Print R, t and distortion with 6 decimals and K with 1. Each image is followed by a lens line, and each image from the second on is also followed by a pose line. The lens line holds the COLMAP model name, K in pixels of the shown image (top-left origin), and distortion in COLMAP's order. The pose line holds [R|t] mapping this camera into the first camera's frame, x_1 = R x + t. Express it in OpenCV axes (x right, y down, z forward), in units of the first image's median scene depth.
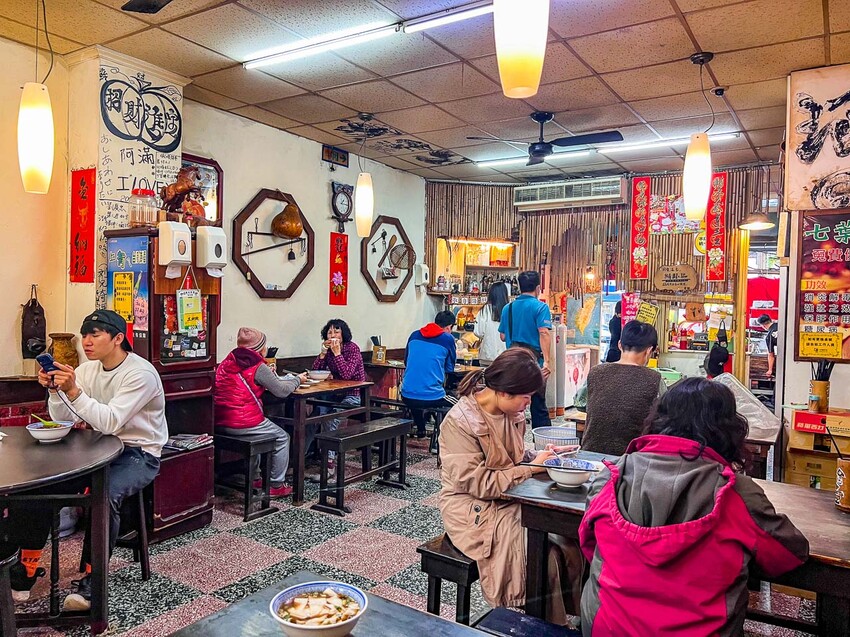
lens RADIAL K [[642.6, 0, 425.1], [0, 642.6, 318.3], [0, 0, 1]] dist [0.000466, 0.000170]
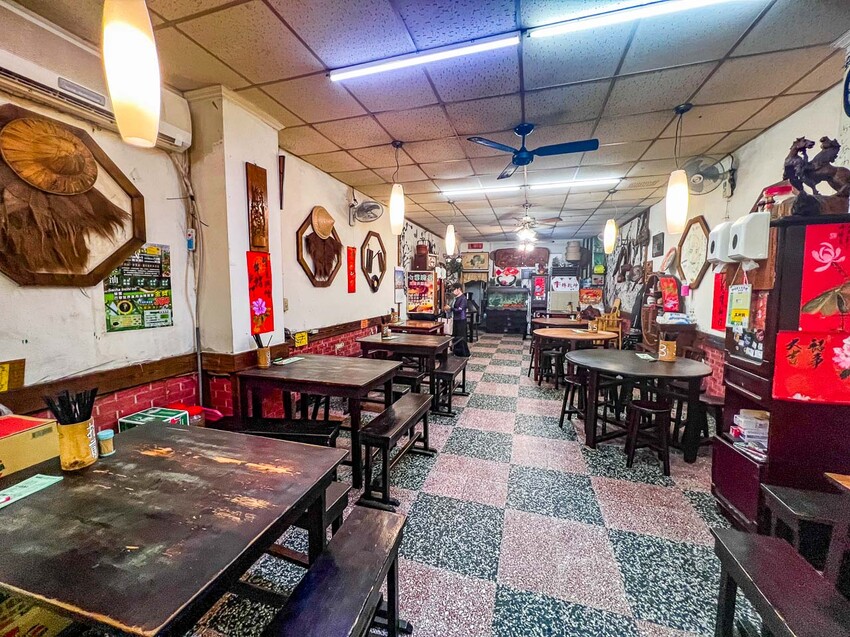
lens RADIAL K [[342.9, 0, 426.0], [0, 342.9, 316.8], [0, 0, 1]] dist [-0.000136, -0.000007]
pose [[-0.961785, -0.001472, -0.273804, 0.241803], [-0.030880, 0.994189, 0.103127, -0.035591], [0.272061, 0.107641, -0.956241, 1.377123]]
